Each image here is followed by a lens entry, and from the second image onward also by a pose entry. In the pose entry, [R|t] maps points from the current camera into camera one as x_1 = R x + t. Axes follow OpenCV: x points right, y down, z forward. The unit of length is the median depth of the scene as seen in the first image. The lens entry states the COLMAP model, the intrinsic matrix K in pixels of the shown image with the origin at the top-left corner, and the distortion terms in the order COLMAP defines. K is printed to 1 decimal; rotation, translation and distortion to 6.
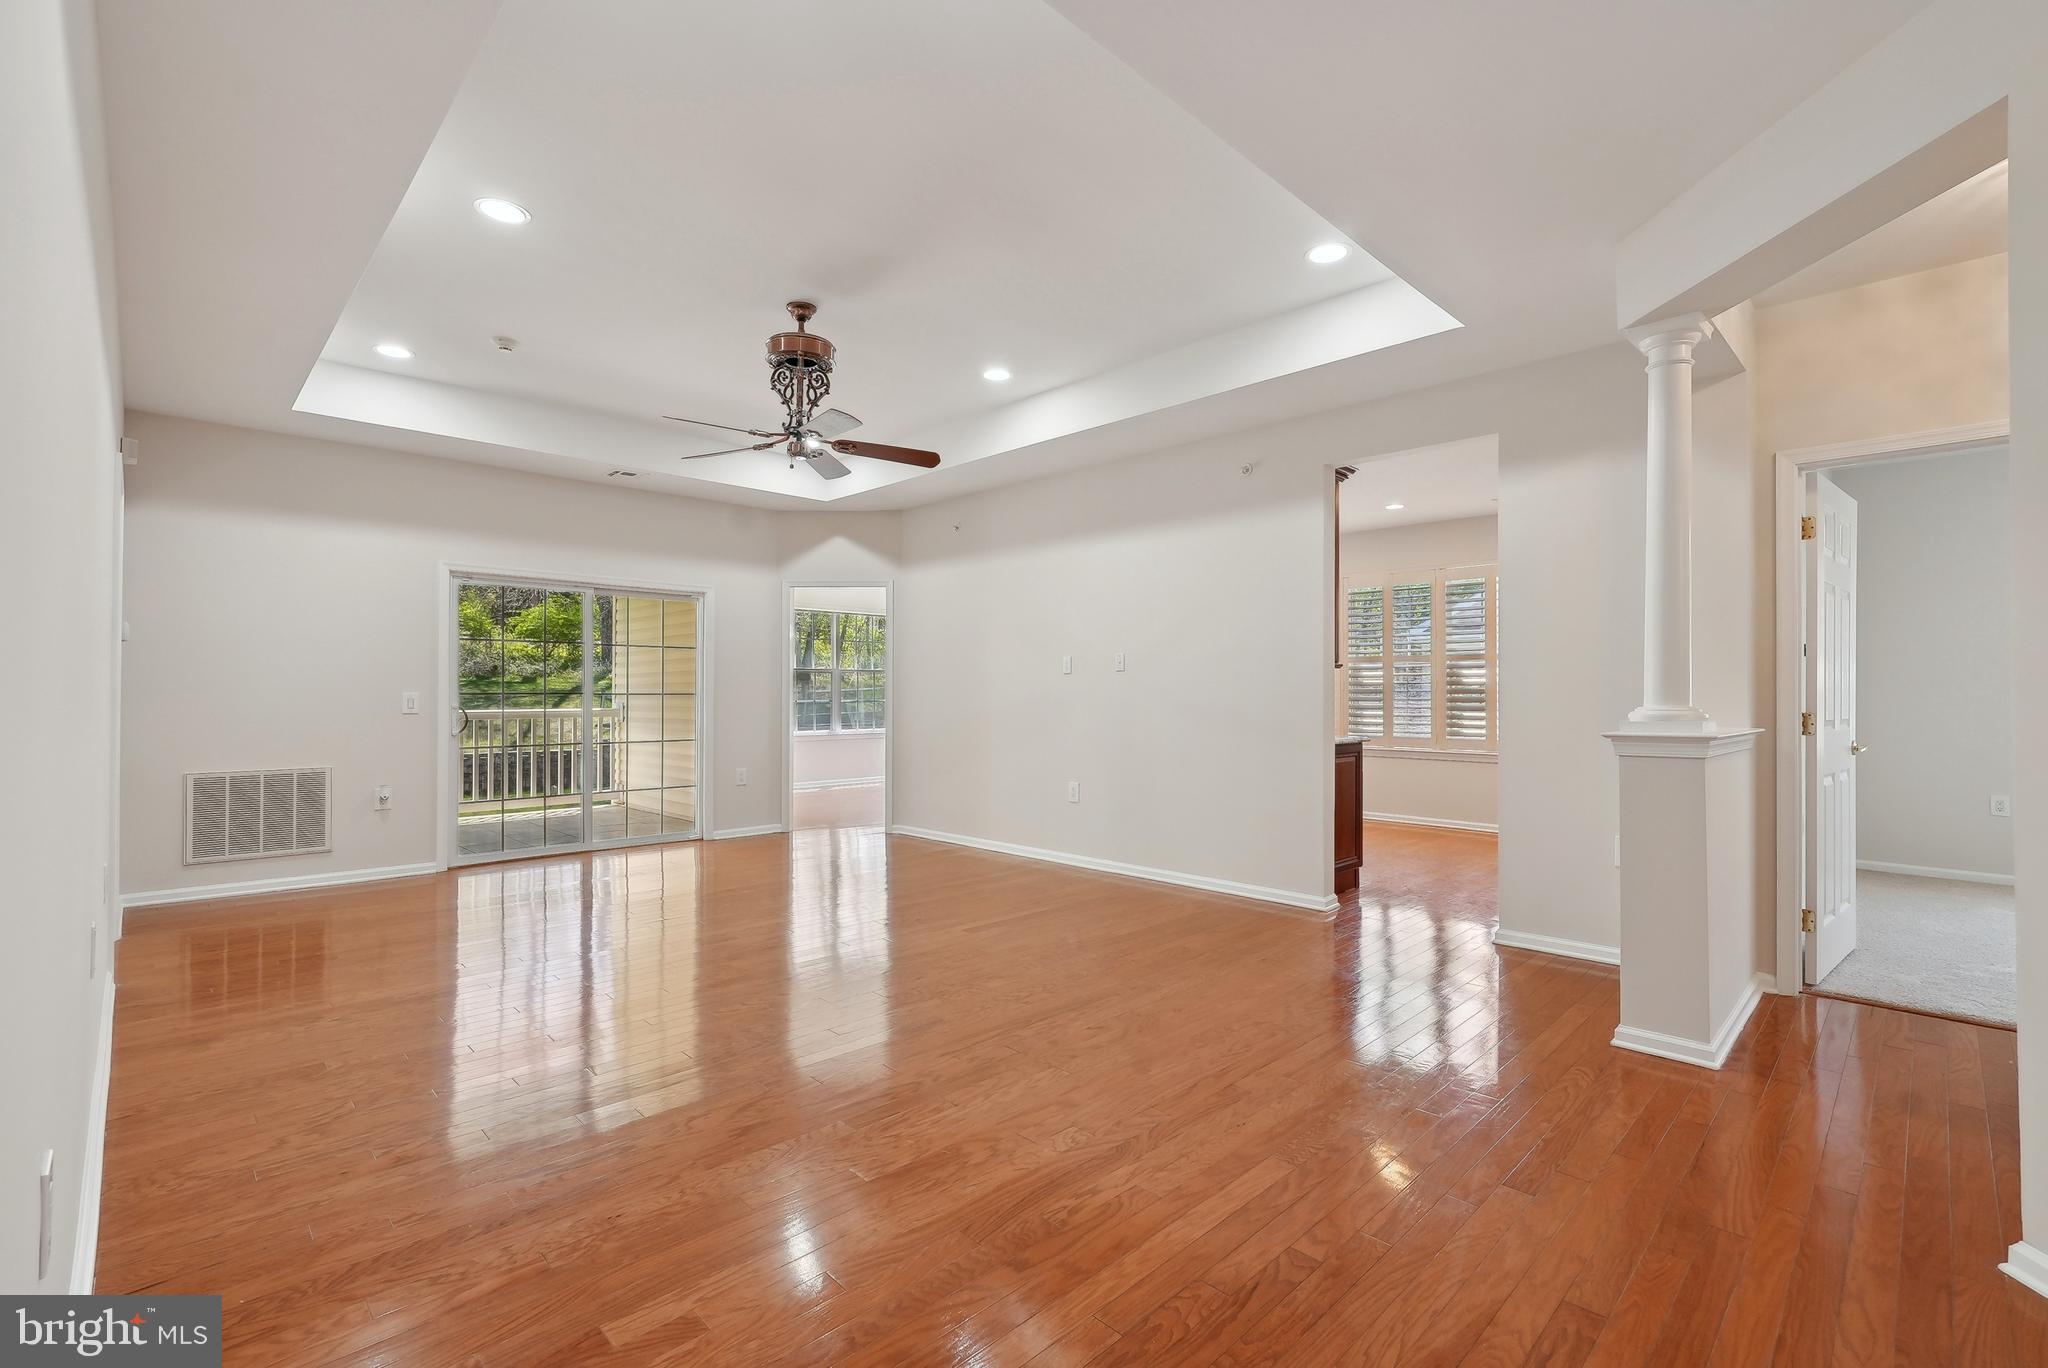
lens RADIAL K [[912.3, 0, 1024.0], [0, 912.3, 684.0], [0, 0, 1]] dist [0.000101, -0.000012]
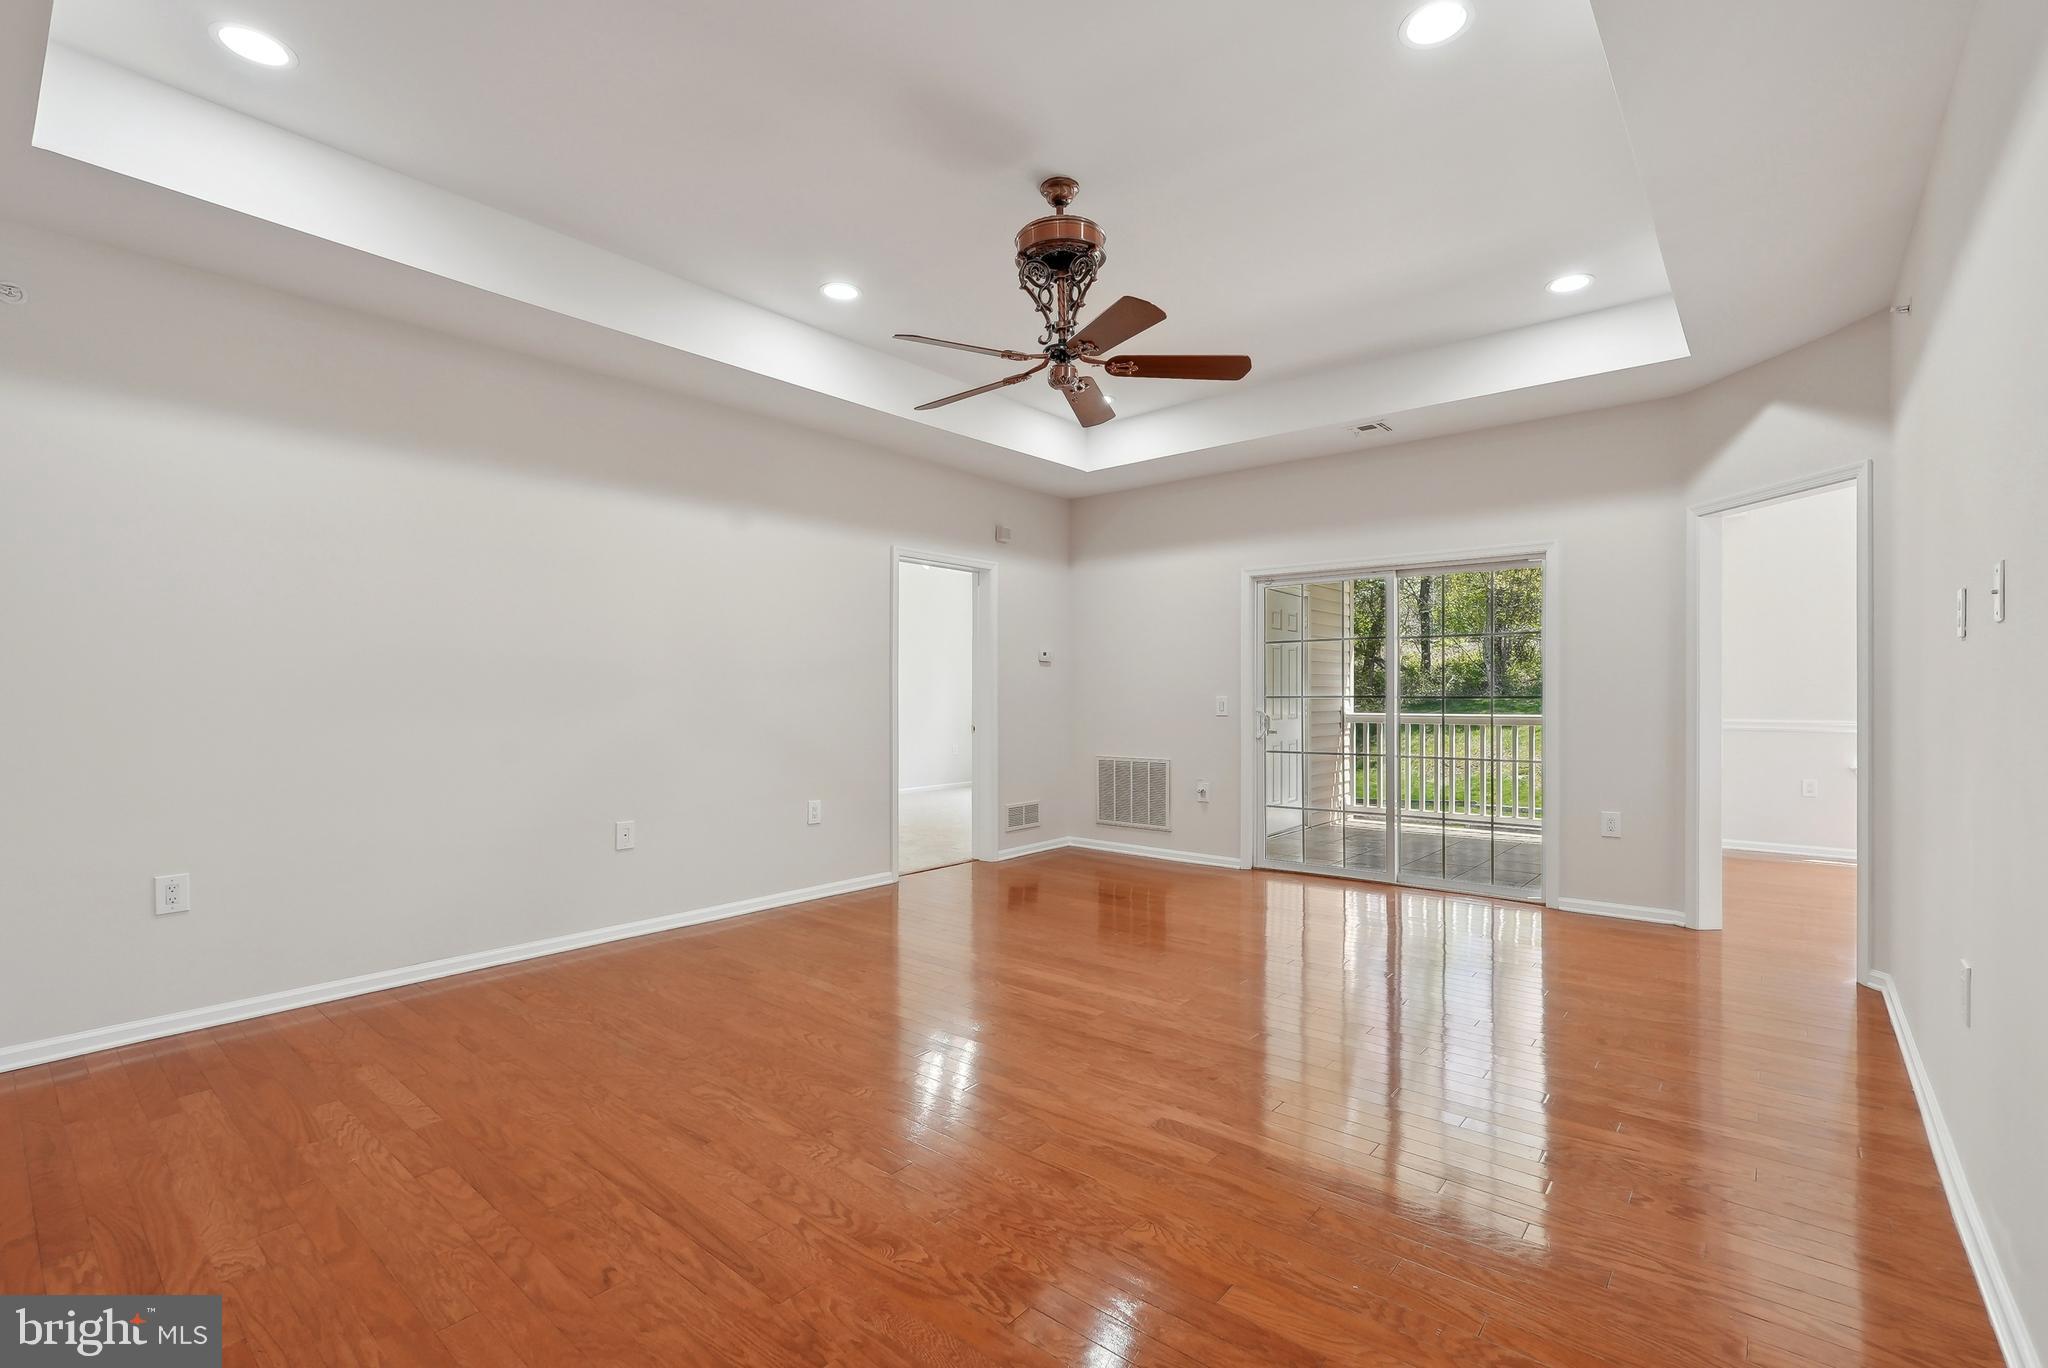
lens RADIAL K [[912.4, 0, 1025.9], [0, 912.4, 689.1], [0, 0, 1]] dist [-0.013724, 0.000327]
pose [[0.108782, -0.010574, -0.994009, 0.394581], [0.007869, 0.999921, -0.009776, 0.011151], [0.994035, -0.006759, 0.108856, 0.707062]]
